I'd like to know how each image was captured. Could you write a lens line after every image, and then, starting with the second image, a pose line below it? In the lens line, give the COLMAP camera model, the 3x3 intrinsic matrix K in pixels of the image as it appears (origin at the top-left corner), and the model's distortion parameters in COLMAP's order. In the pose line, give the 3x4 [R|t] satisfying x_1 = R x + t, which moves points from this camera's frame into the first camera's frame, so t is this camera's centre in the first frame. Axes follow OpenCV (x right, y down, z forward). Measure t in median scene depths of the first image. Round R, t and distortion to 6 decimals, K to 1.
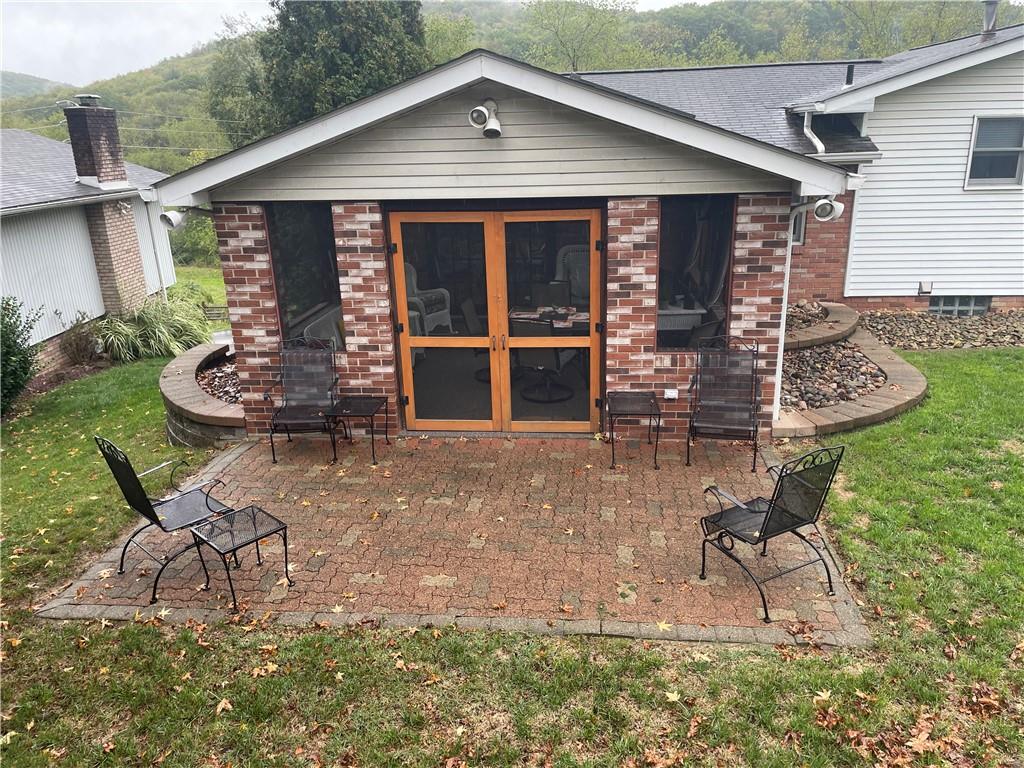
lens RADIAL K [[772.7, 0, 515.9], [0, 772.7, 392.4], [0, 0, 1]] dist [0.067083, -0.080710]
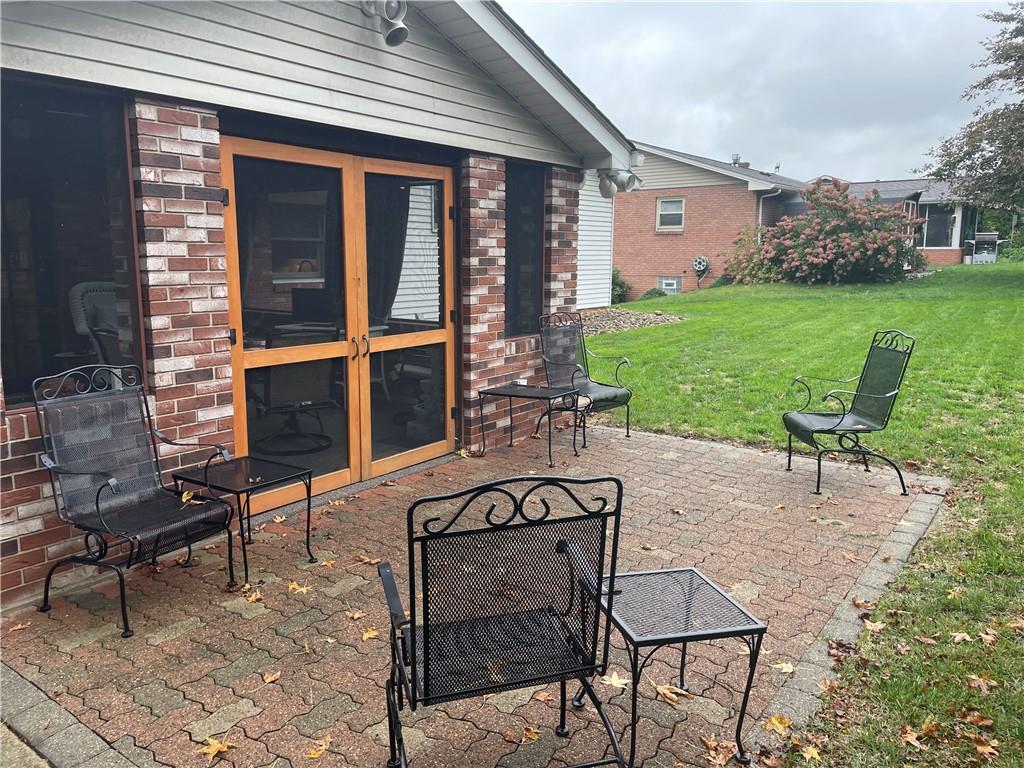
lens RADIAL K [[772.7, 0, 510.7], [0, 772.7, 376.9], [0, 0, 1]] dist [0.067083, -0.080710]
pose [[0.508642, -0.110175, 0.853900, -0.563948], [0.256214, 0.966216, -0.027952, 0.015817], [-0.821972, 0.232999, 0.519686, 0.551493]]
